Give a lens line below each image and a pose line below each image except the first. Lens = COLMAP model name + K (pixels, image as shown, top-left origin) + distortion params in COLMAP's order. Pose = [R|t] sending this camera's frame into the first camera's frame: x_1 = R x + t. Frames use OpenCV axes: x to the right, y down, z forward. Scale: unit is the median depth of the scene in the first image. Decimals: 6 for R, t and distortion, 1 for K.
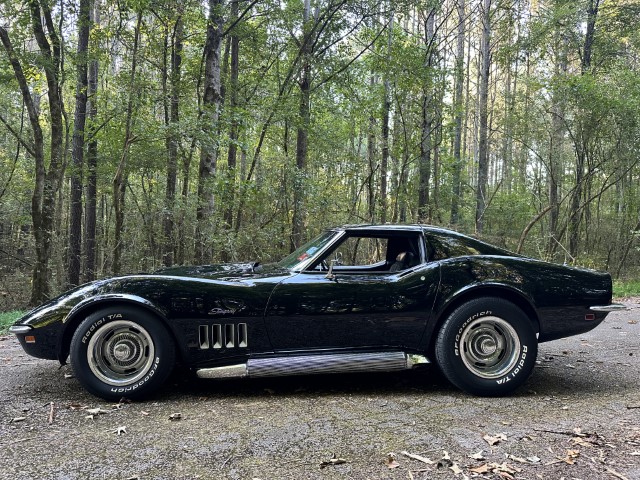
lens RADIAL K [[444.1, 0, 320.0], [0, 444.1, 240.0], [0, 0, 1]] dist [0.011934, -0.021236]
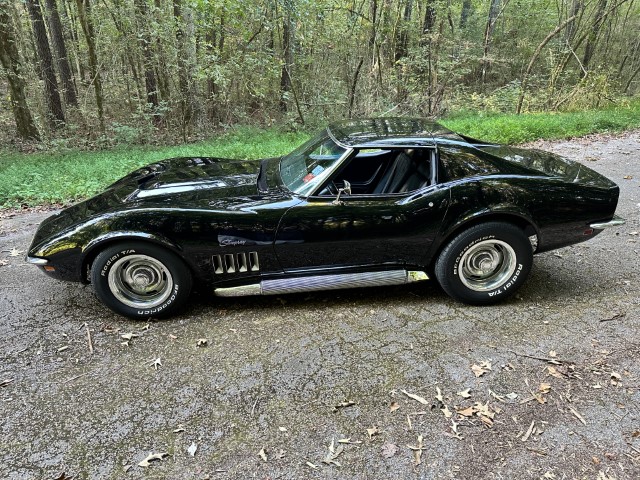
lens RADIAL K [[436.9, 0, 321.2], [0, 436.9, 249.3], [0, 0, 1]] dist [0.084989, -0.136533]
pose [[0.999852, -0.010788, 0.013383, -0.030626], [0.003777, 0.897394, 0.441215, -0.277515], [-0.016770, -0.441099, 0.897302, 0.082837]]
